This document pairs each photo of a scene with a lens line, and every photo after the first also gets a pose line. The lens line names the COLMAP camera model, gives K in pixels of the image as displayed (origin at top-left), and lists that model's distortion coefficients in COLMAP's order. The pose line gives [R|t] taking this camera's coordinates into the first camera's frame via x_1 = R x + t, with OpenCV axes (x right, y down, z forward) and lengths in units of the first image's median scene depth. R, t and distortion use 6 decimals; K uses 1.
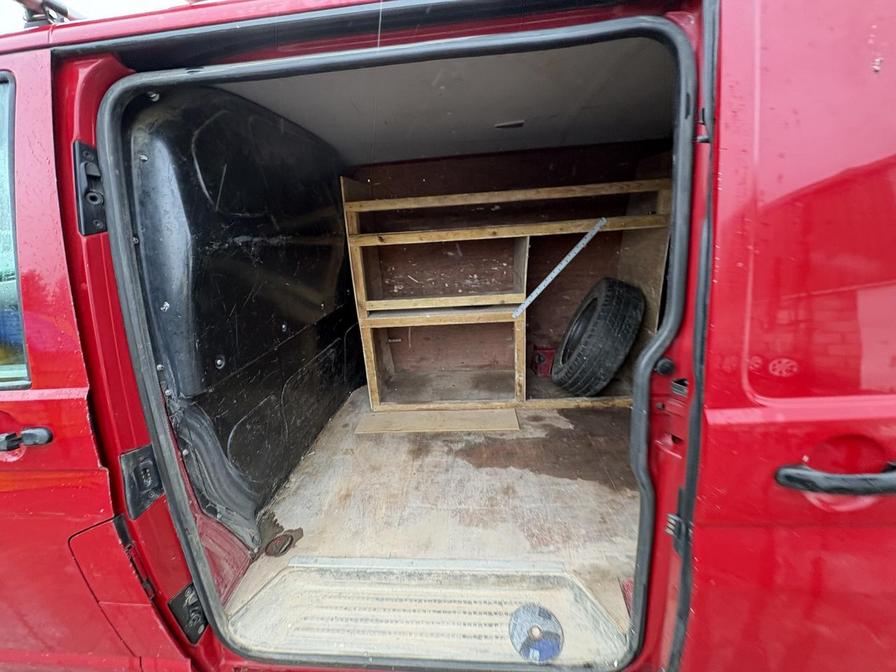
lens RADIAL K [[353.6, 0, 447.5], [0, 353.6, 336.8], [0, 0, 1]] dist [0.000086, -0.000184]
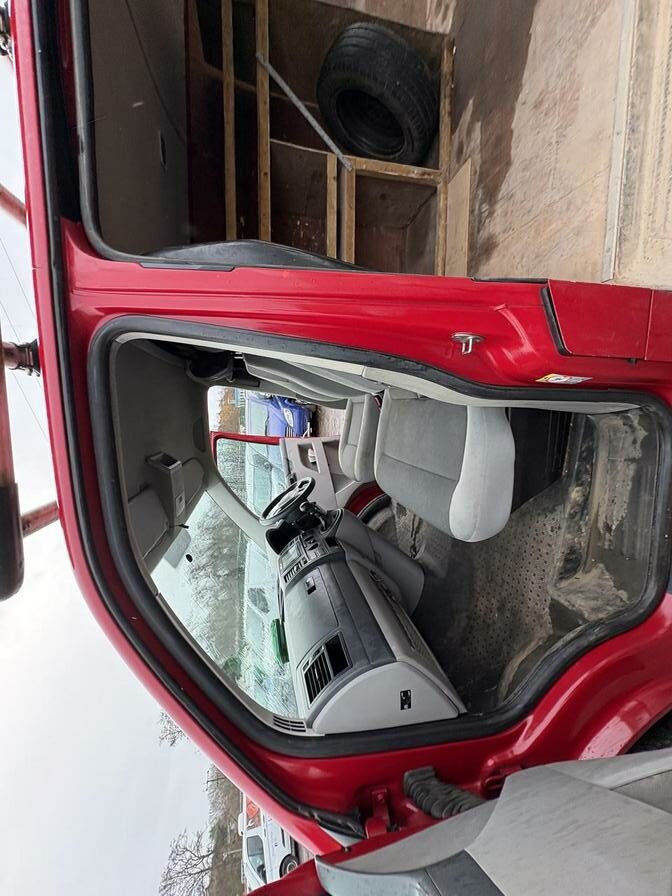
lens RADIAL K [[353.6, 0, 336.5], [0, 353.6, 448.3], [0, 0, 1]] dist [0.000086, -0.000184]
pose [[0.056285, -0.998362, -0.010269, -0.609662], [0.993689, 0.057015, -0.096603, 0.044663], [0.097031, -0.004767, 0.995270, 0.028425]]
